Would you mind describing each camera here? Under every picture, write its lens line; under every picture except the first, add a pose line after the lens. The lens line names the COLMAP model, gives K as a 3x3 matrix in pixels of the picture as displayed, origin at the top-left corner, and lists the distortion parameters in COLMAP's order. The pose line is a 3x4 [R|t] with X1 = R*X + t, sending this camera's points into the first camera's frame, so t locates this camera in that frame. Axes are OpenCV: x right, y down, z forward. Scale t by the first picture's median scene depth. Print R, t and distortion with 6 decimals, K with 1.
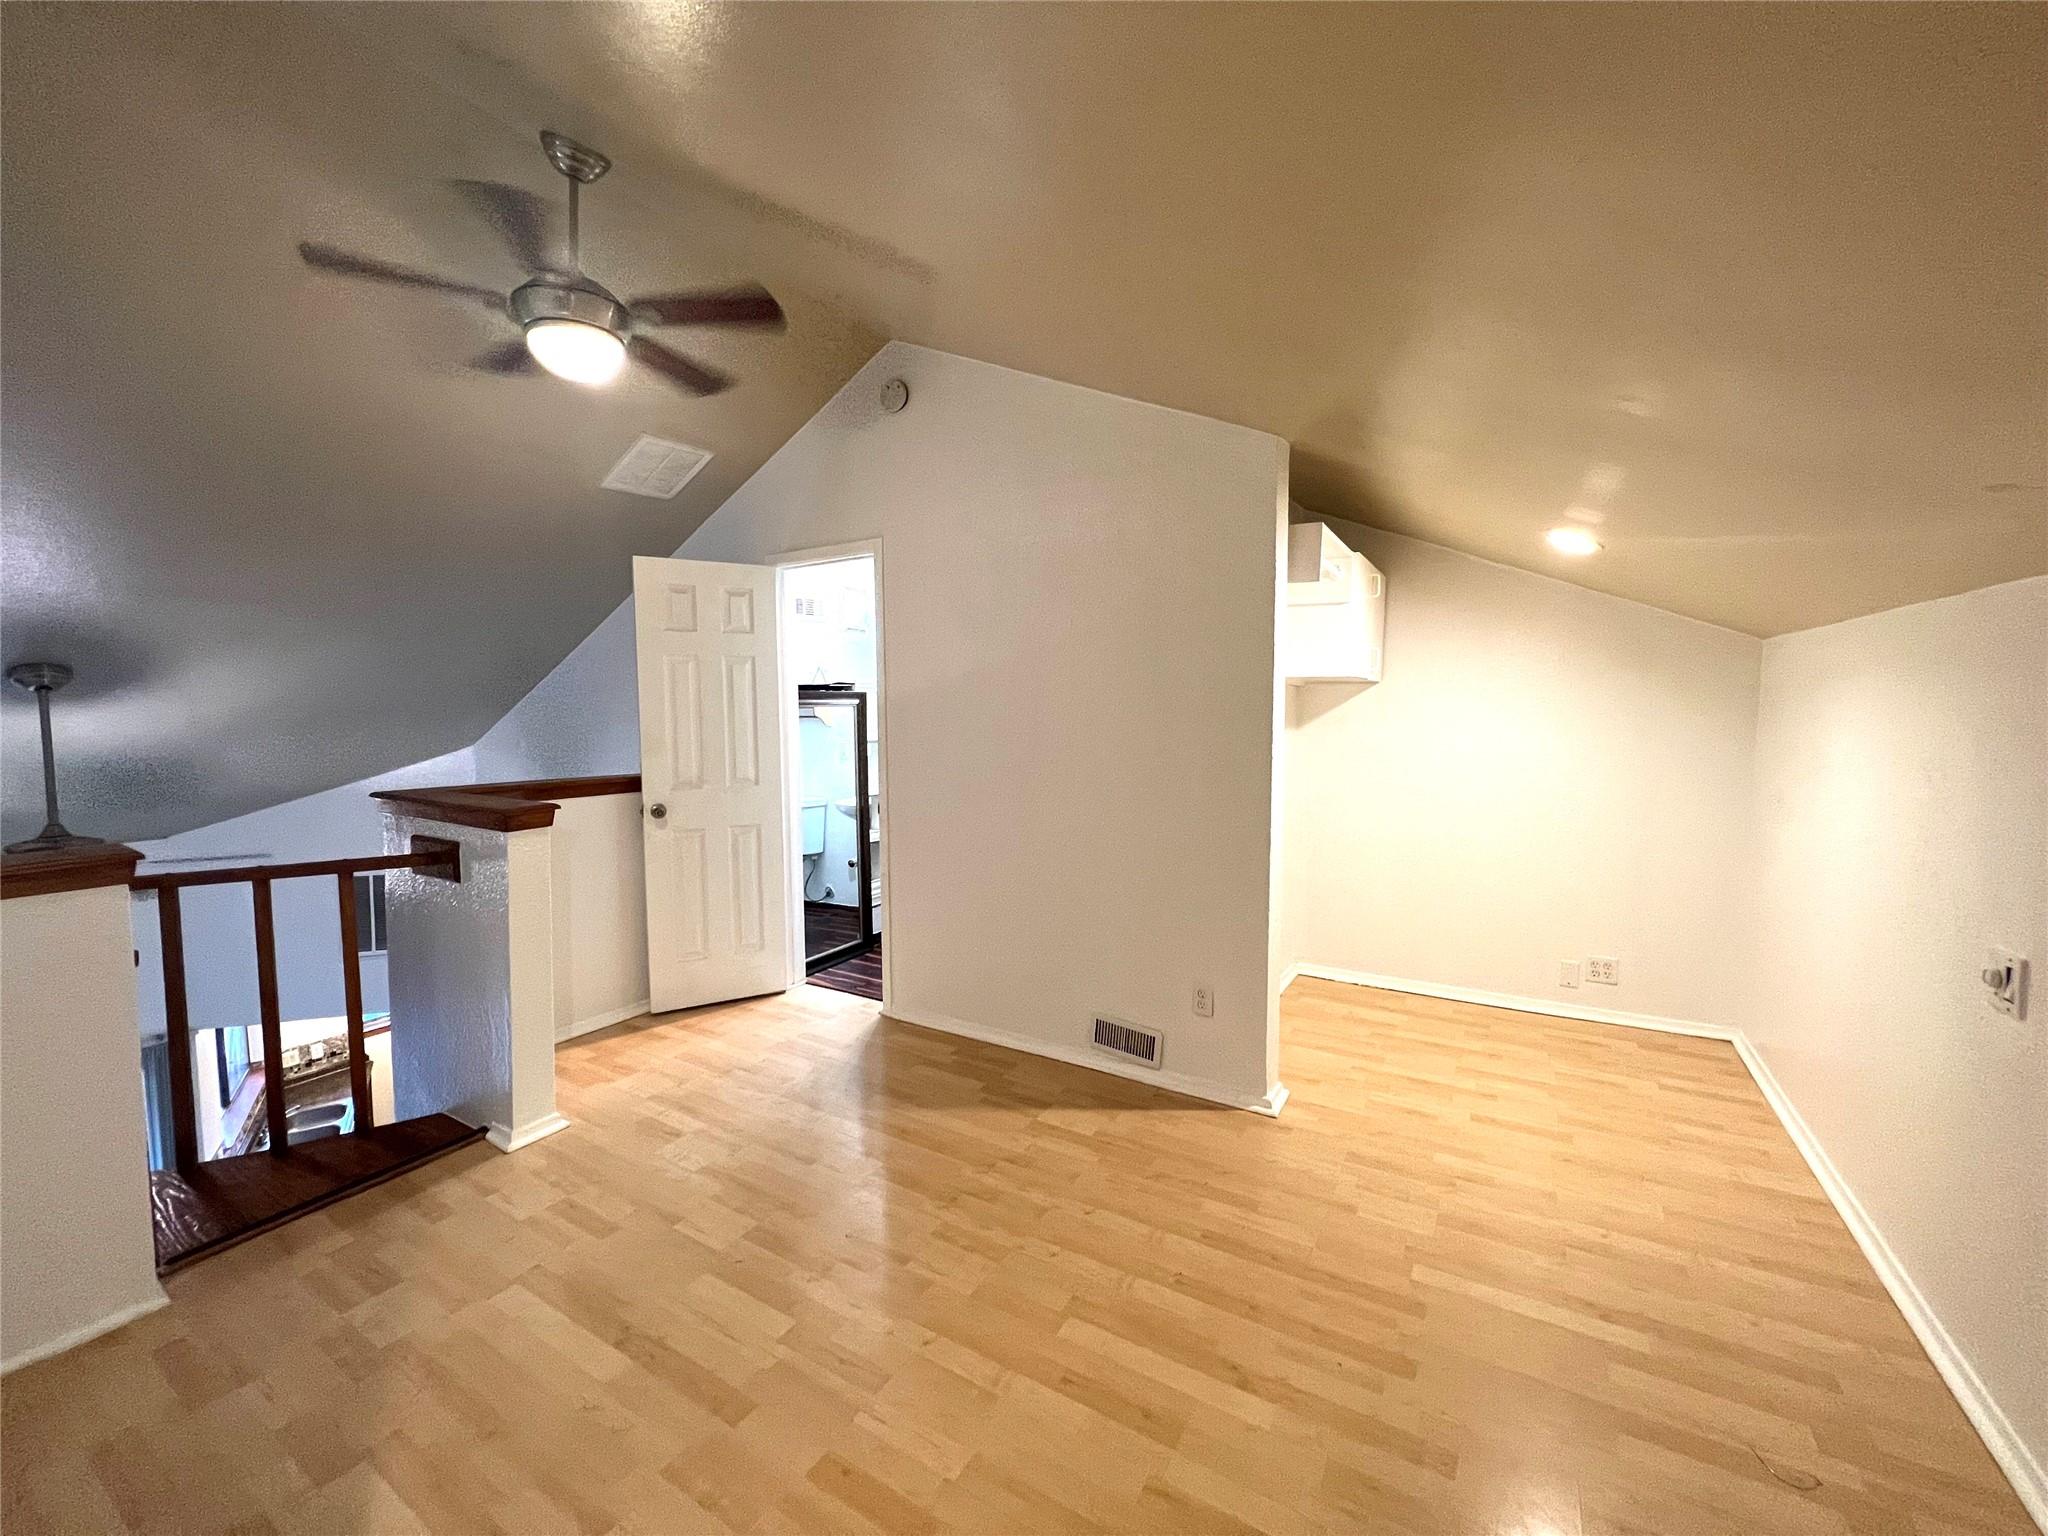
lens RADIAL K [[823.5, 0, 1016.1], [0, 823.5, 765.4], [0, 0, 1]] dist [-0.003789, 0.001352]
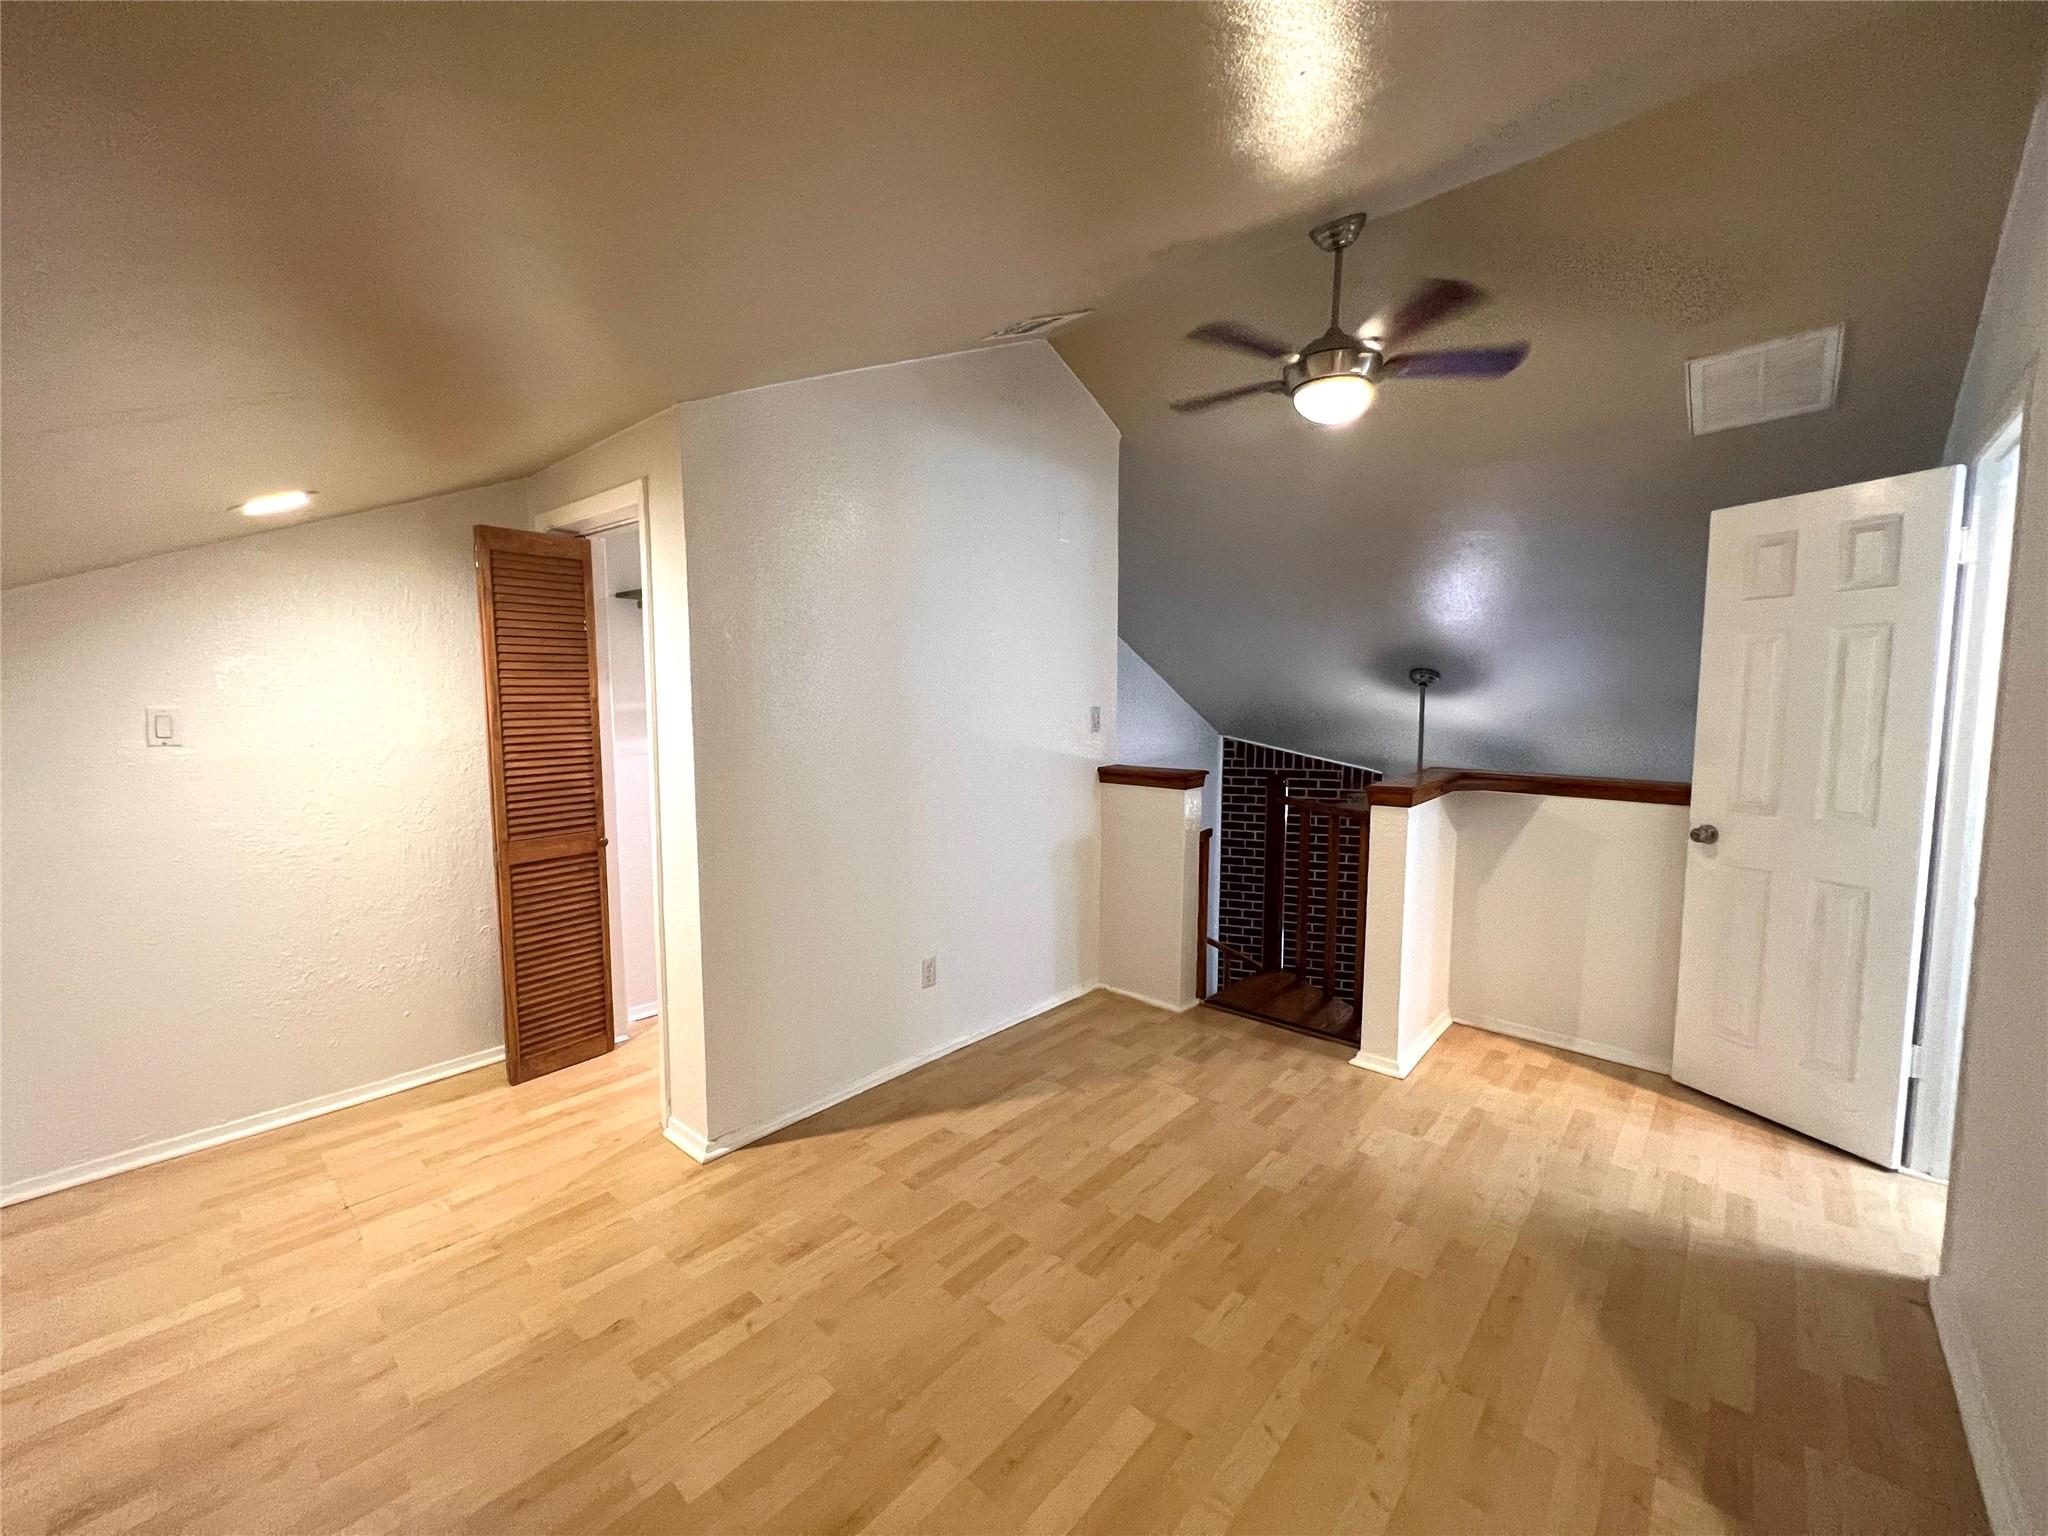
lens RADIAL K [[823.5, 0, 1018.1], [0, 823.5, 762.2], [0, 0, 1]] dist [-0.003789, 0.001352]
pose [[-0.195128, 0.083964, -0.977177, 0.498579], [-0.069683, 0.992624, 0.099206, -0.049141], [0.978299, 0.087451, -0.187838, 0.549867]]
